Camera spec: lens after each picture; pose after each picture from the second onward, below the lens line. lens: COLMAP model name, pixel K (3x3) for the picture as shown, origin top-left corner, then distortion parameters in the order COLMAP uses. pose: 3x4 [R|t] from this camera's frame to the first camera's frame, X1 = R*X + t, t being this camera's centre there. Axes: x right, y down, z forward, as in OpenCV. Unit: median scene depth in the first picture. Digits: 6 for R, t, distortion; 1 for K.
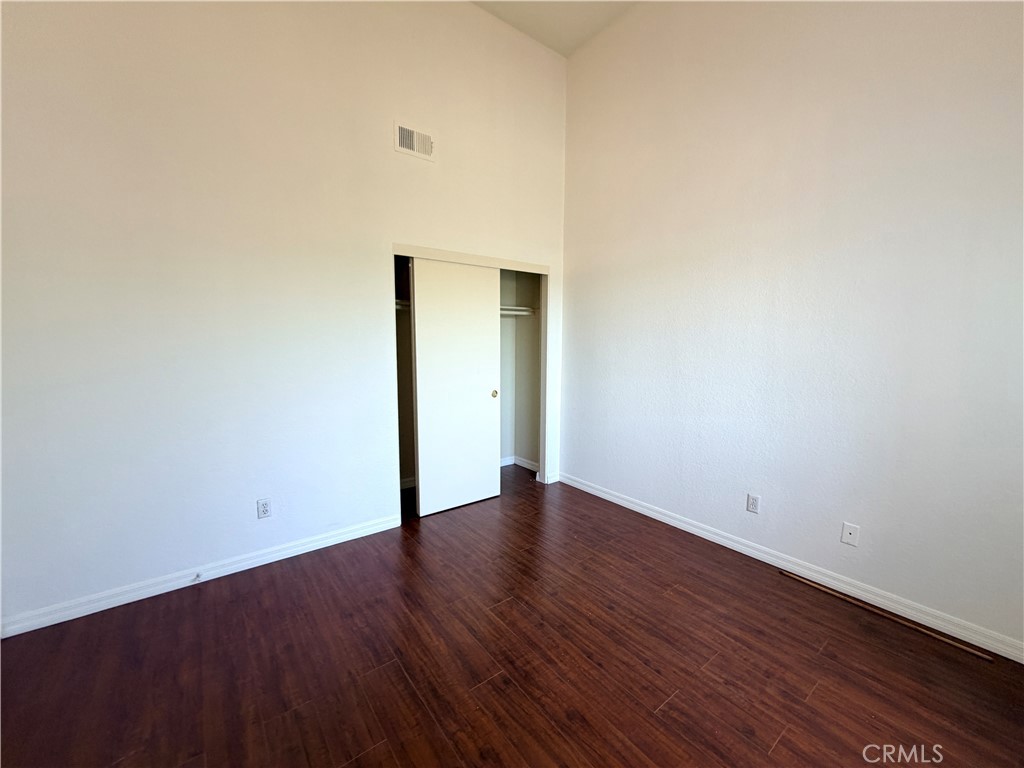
lens RADIAL K [[407.7, 0, 509.9], [0, 407.7, 383.1], [0, 0, 1]] dist [0.002955, 0.000286]
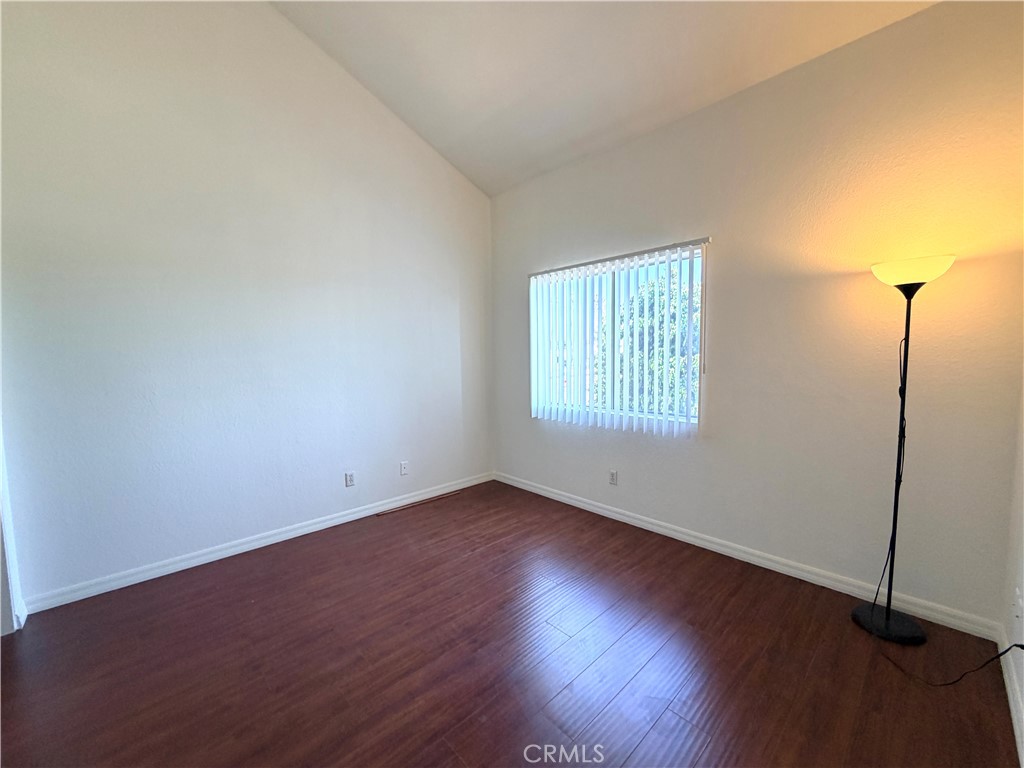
lens RADIAL K [[407.7, 0, 517.7], [0, 407.7, 384.9], [0, 0, 1]] dist [0.002955, 0.000286]
pose [[-0.116038, -0.075779, 0.990350, -0.906218], [0.115400, 0.989304, 0.089220, -0.065954], [-0.986518, 0.124639, -0.106052, 0.735638]]
